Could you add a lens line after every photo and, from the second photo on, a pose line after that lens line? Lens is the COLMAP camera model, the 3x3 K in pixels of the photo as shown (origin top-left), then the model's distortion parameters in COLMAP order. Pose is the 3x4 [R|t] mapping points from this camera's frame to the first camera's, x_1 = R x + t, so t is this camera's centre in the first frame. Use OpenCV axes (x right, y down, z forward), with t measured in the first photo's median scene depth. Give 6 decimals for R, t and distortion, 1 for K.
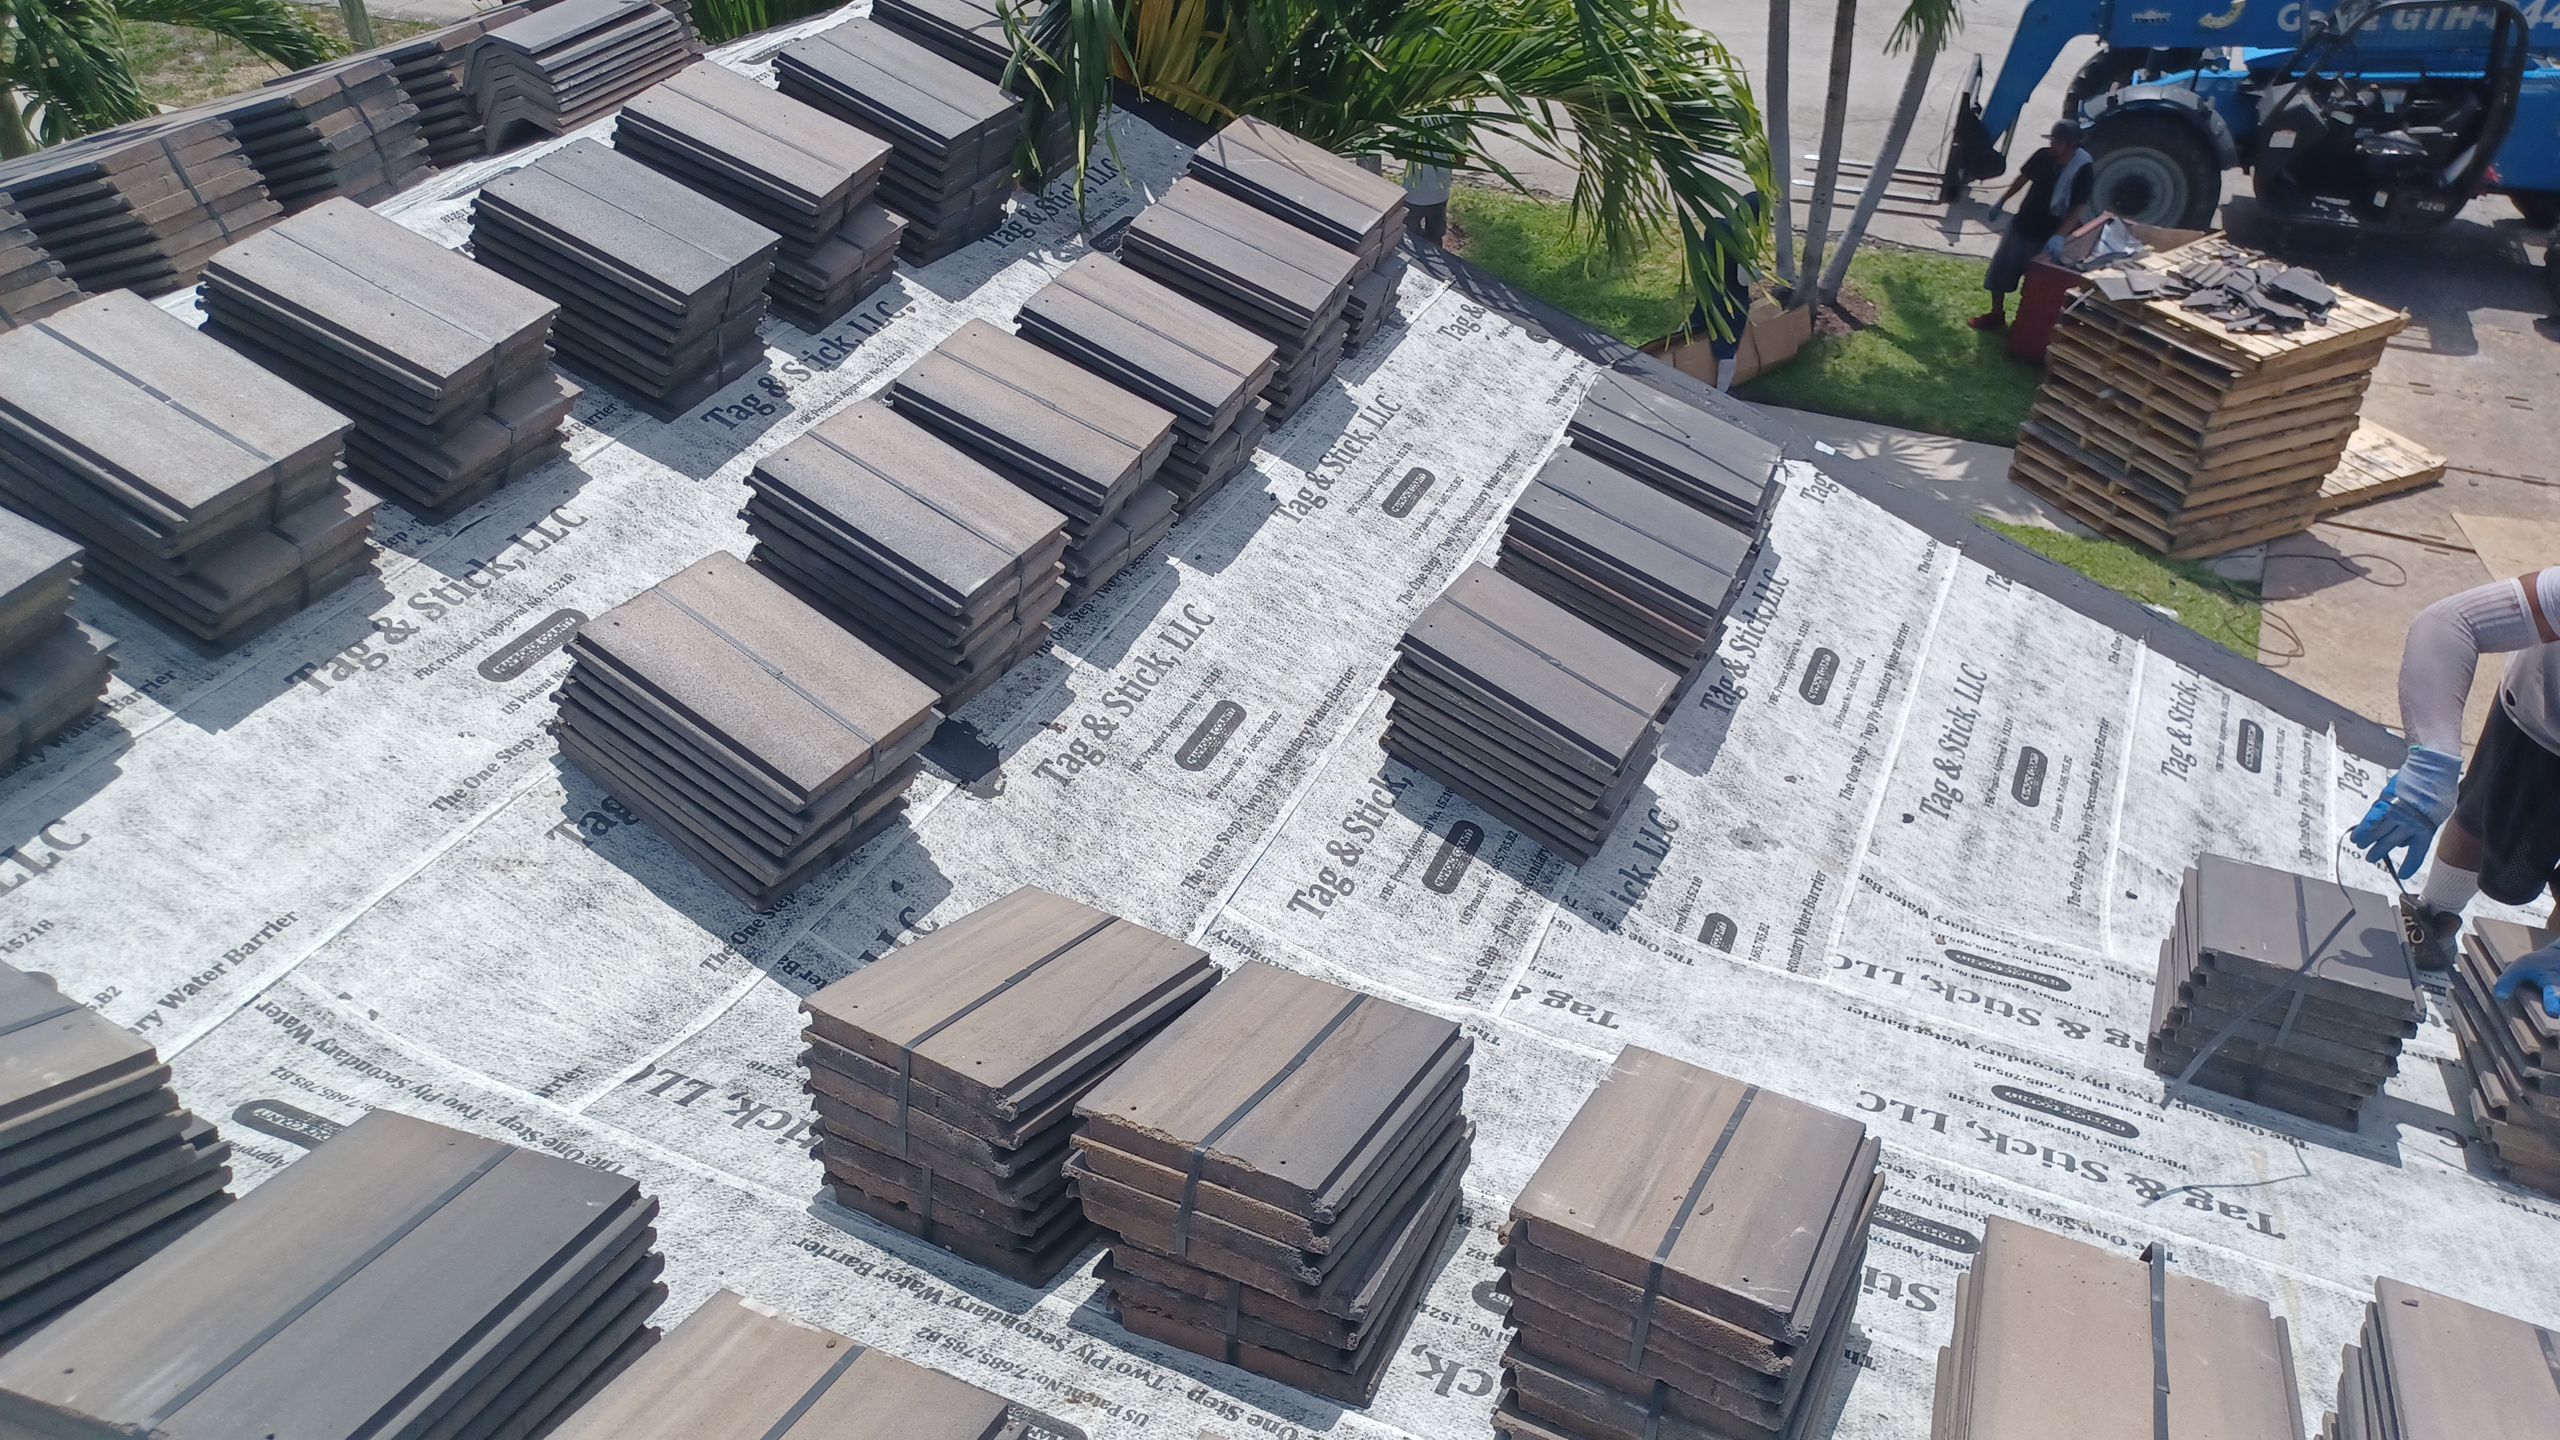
lens RADIAL K [[1911.2, 0, 1293.8], [0, 1911.2, 717.2], [0, 0, 1]] dist [0.065244, -0.091938]
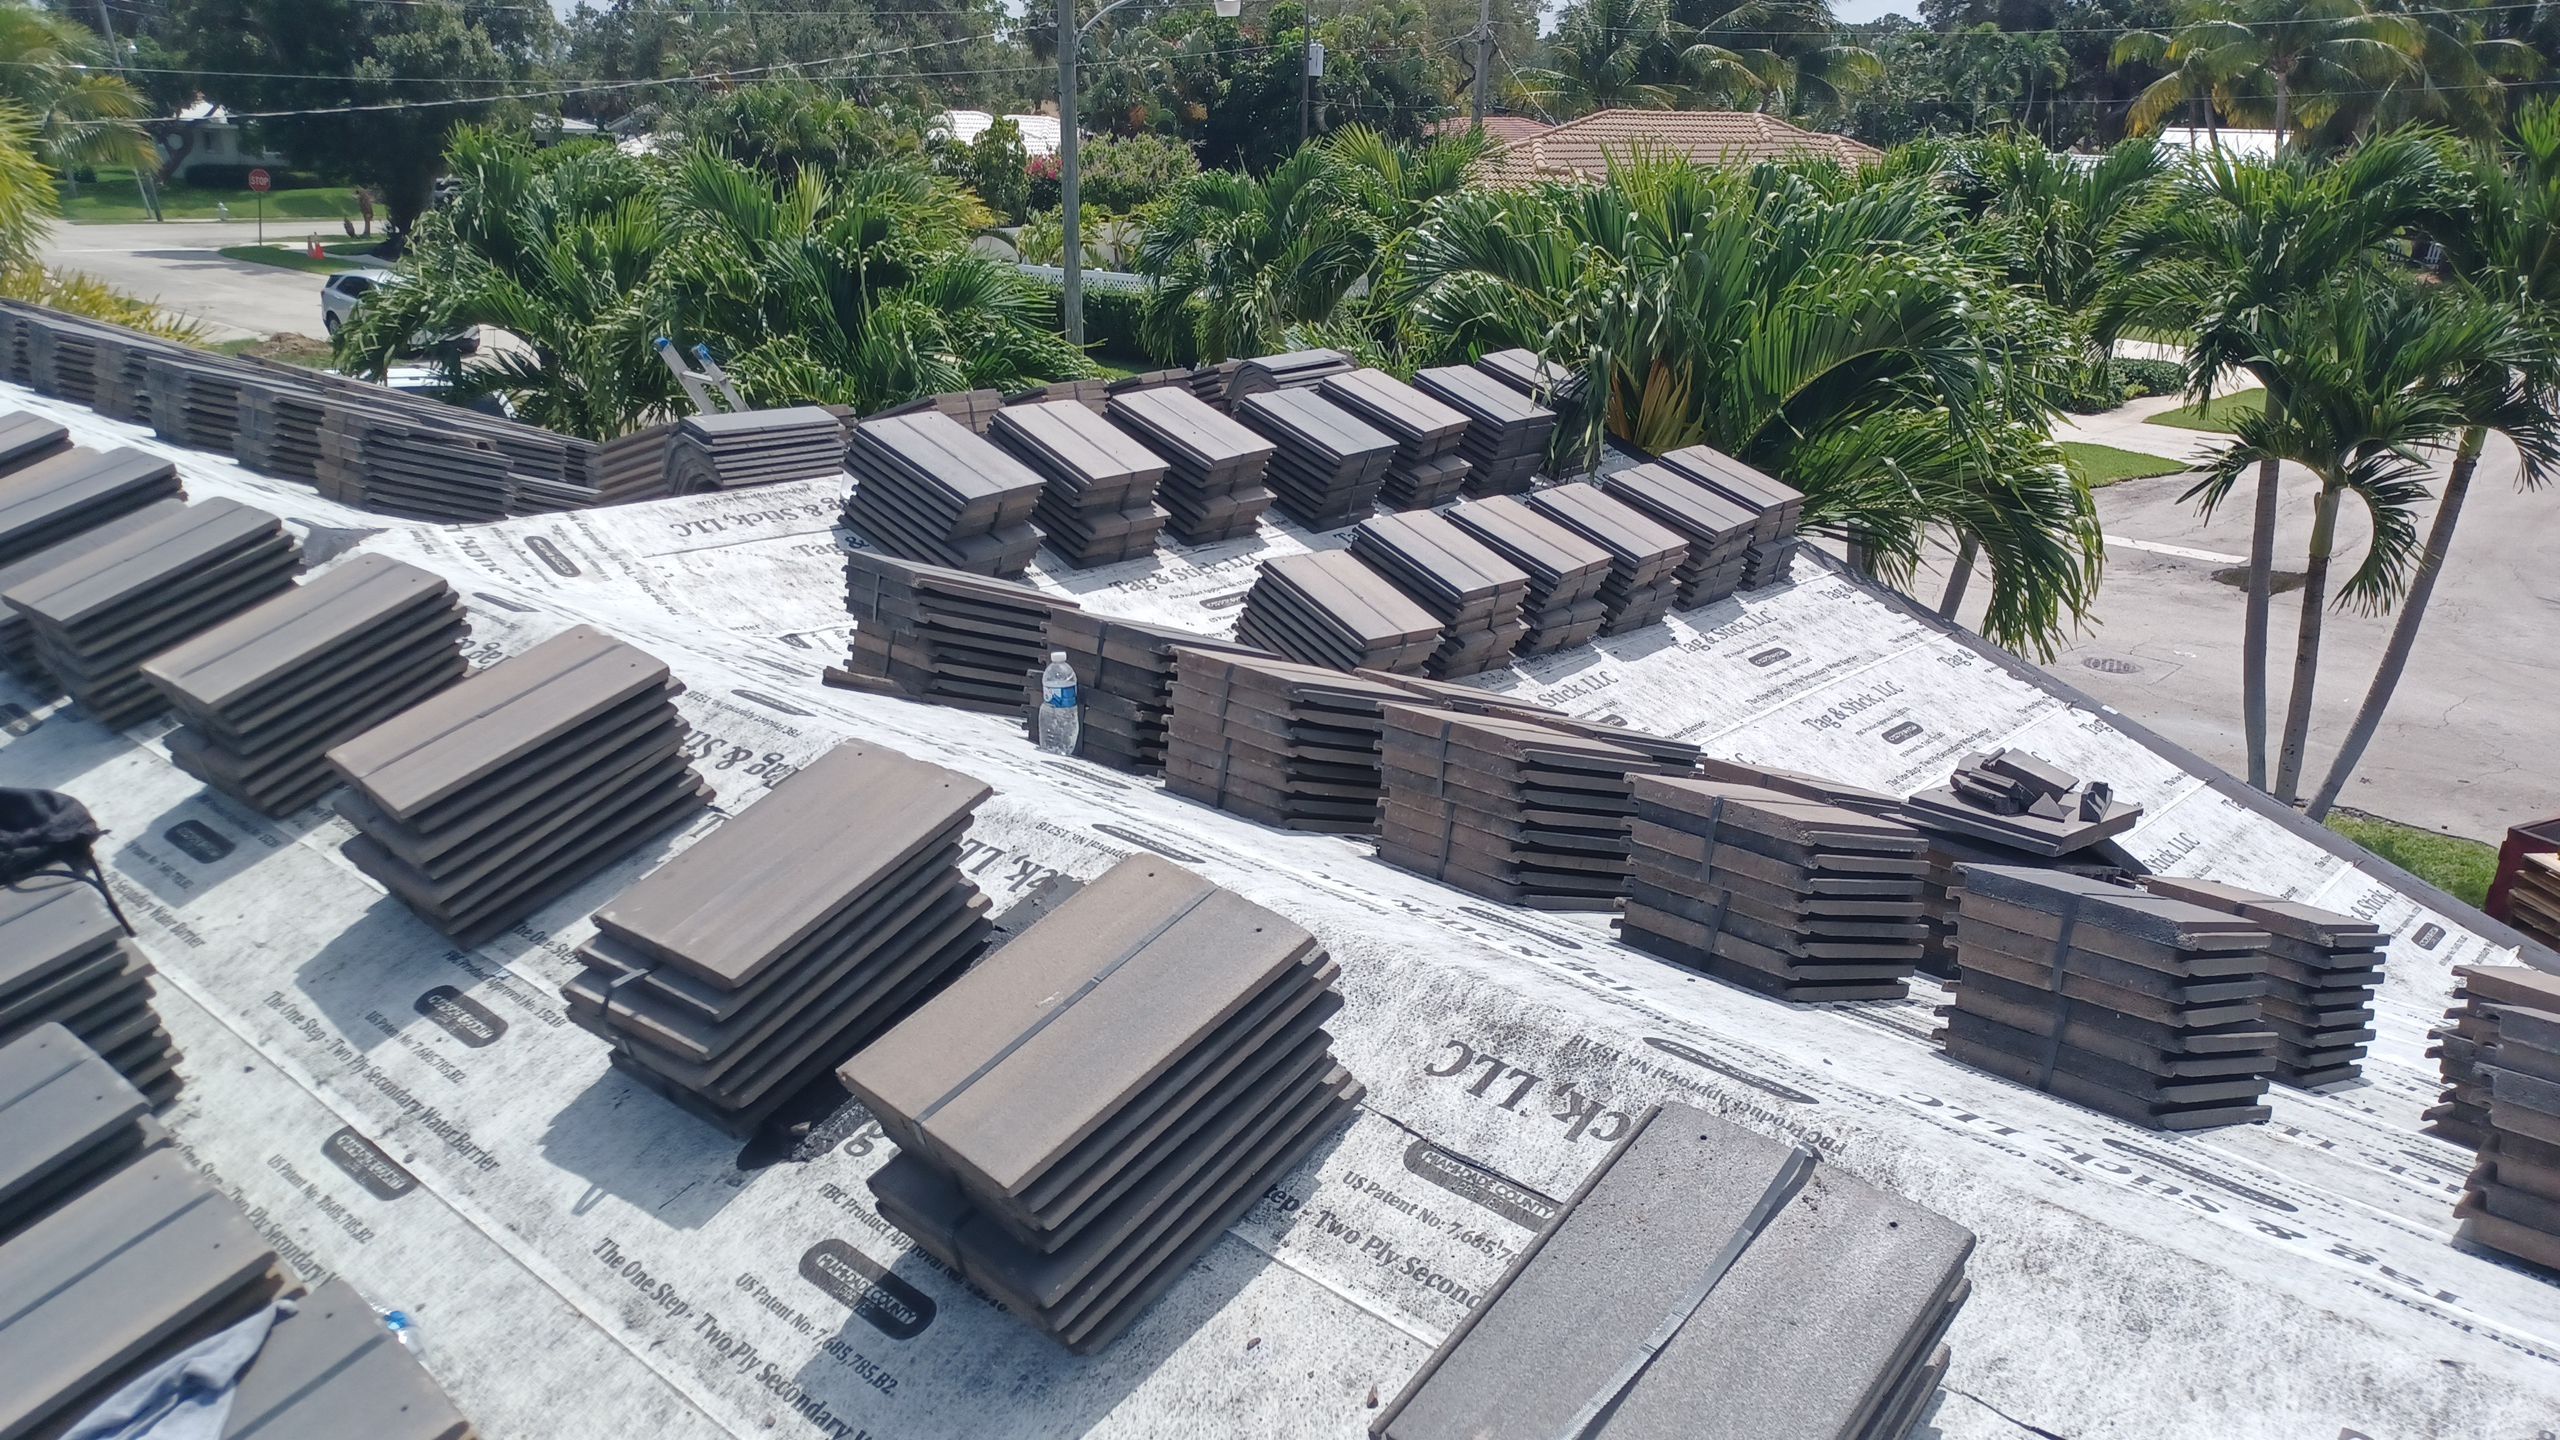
lens RADIAL K [[1896.0, 0, 1280.5], [0, 1896.0, 726.0], [0, 0, 1]] dist [0.056362, -0.044620]
pose [[0.948750, 0.112855, -0.295190, 0.155627], [-0.199186, 0.938719, -0.281304, 0.466570], [0.245354, 0.325684, 0.913089, -0.470325]]
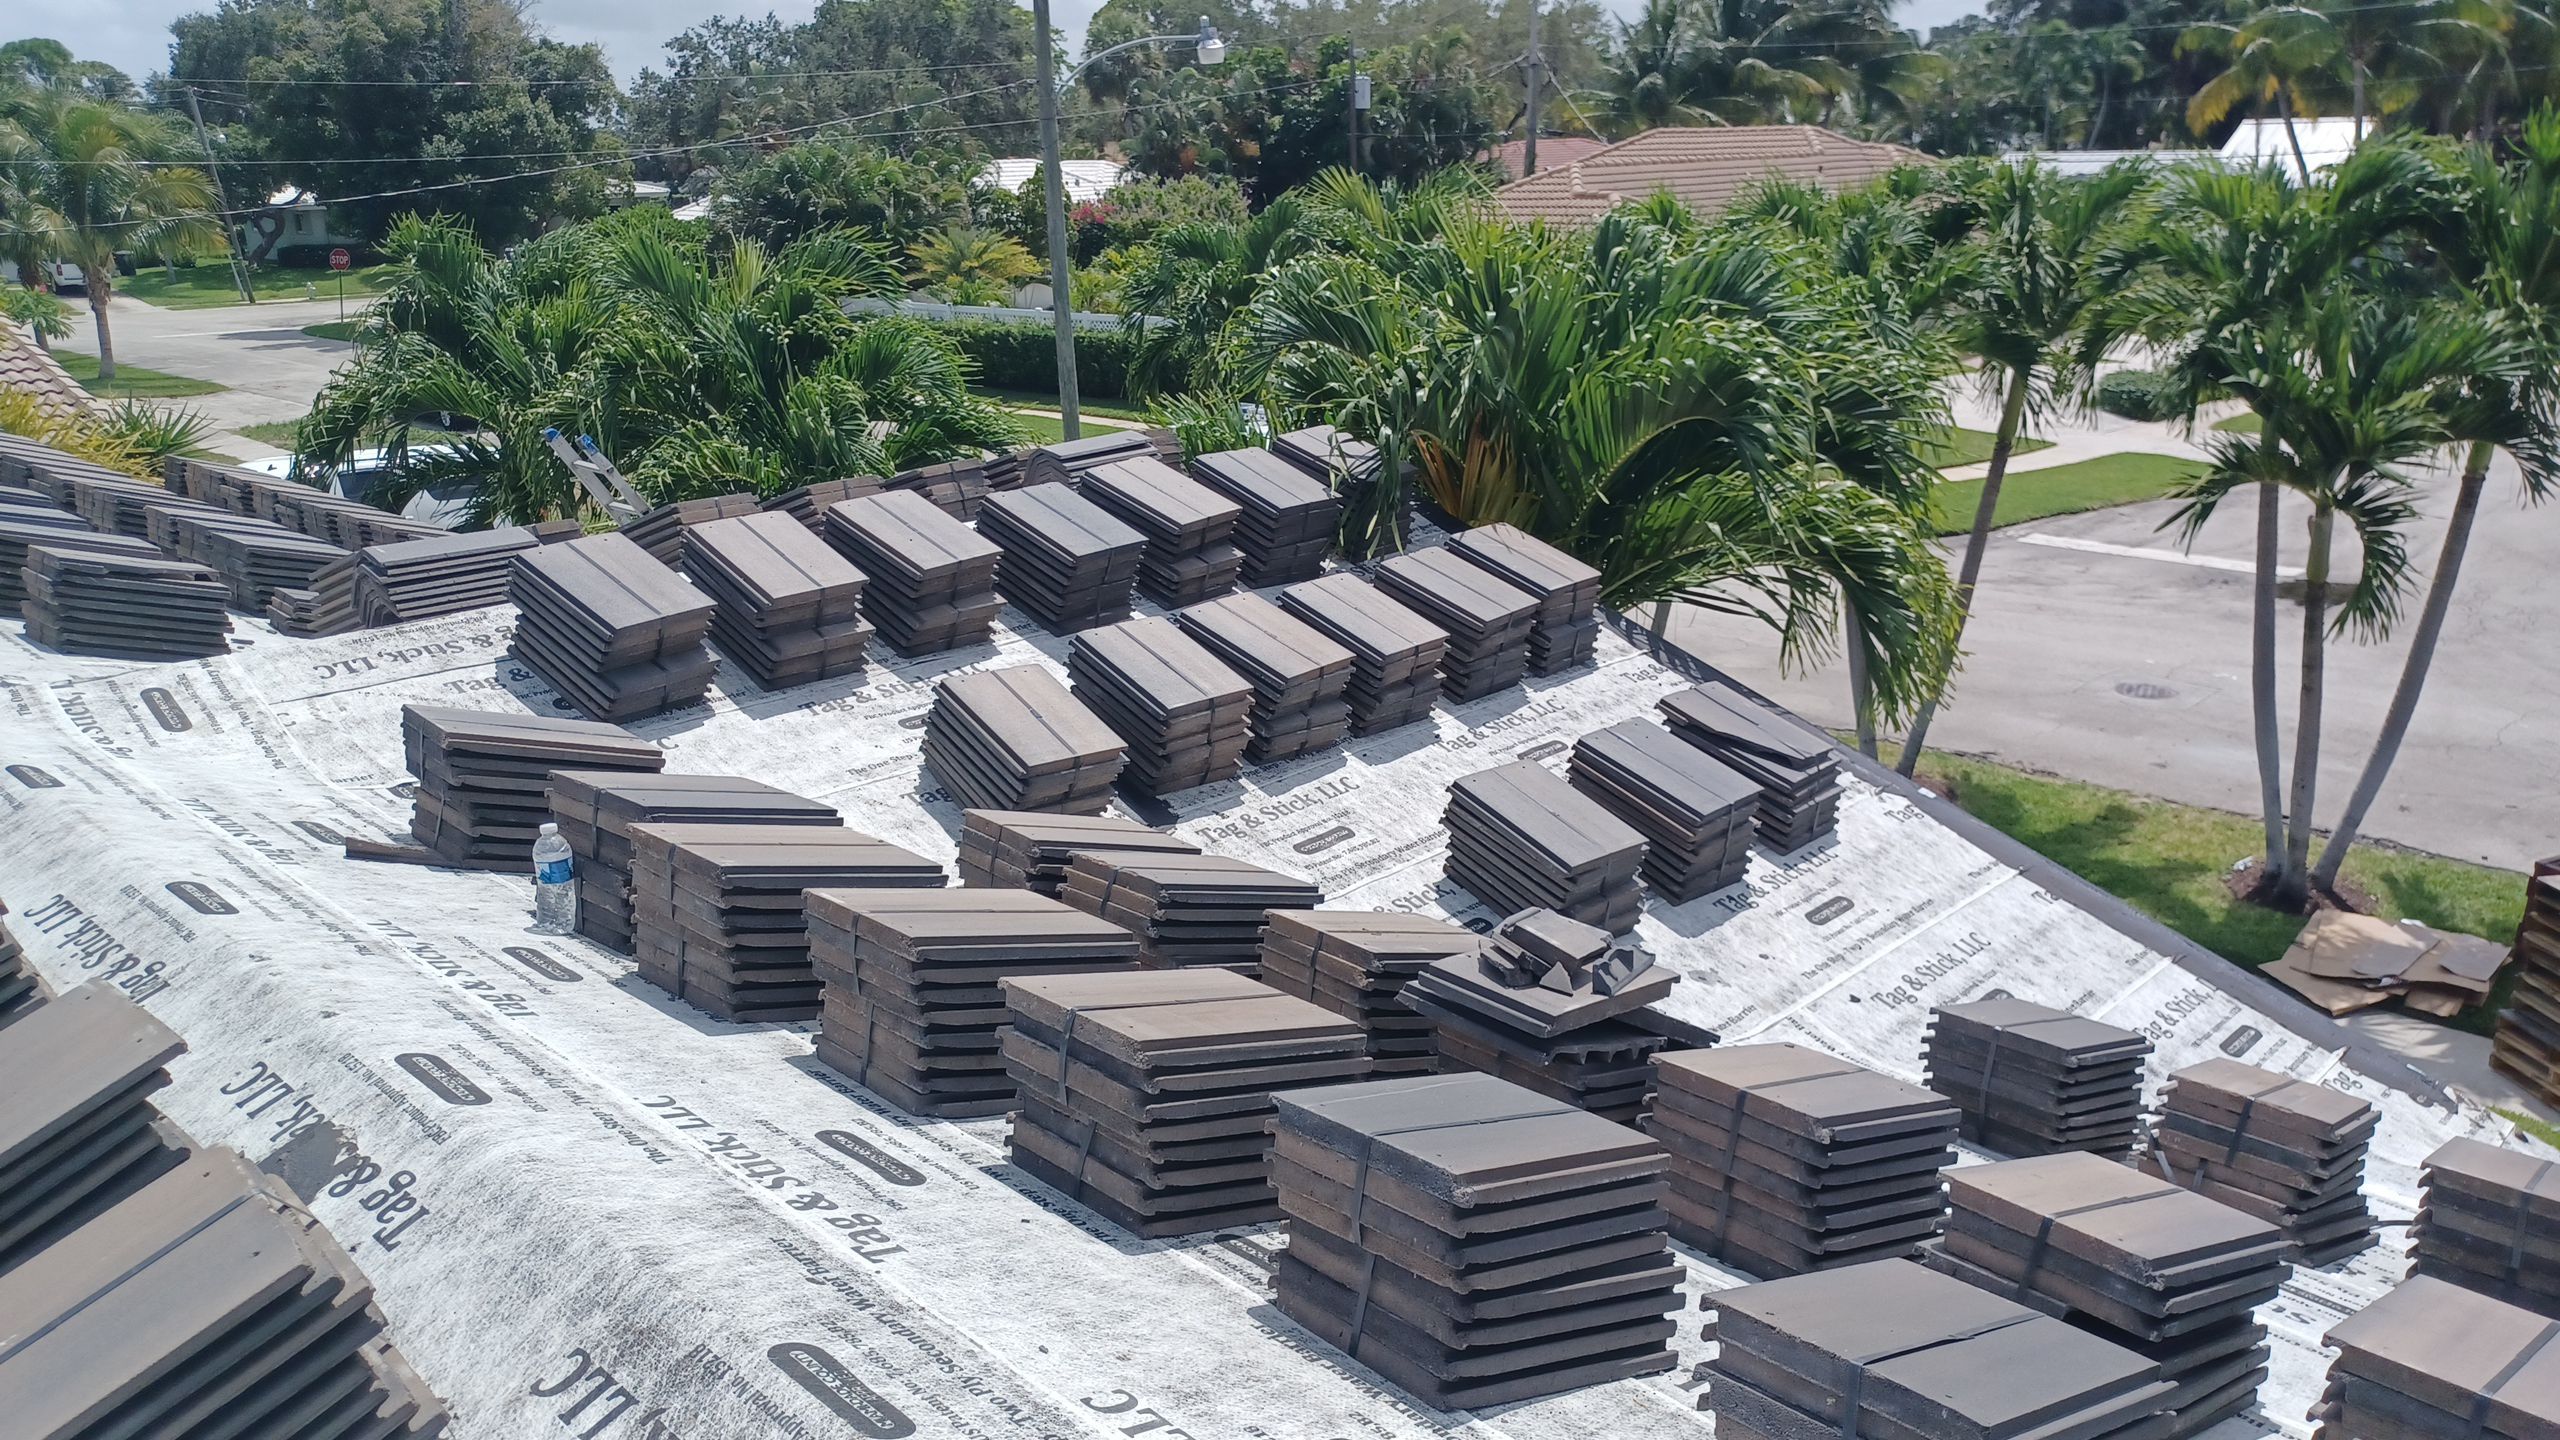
lens RADIAL K [[1911.2, 0, 1293.8], [0, 1911.2, 717.2], [0, 0, 1]] dist [0.065244, -0.091938]
pose [[0.934988, 0.077738, -0.346055, 0.409260], [-0.185348, 0.938951, -0.289857, 0.328609], [0.302396, 0.335153, 0.892317, -0.347739]]
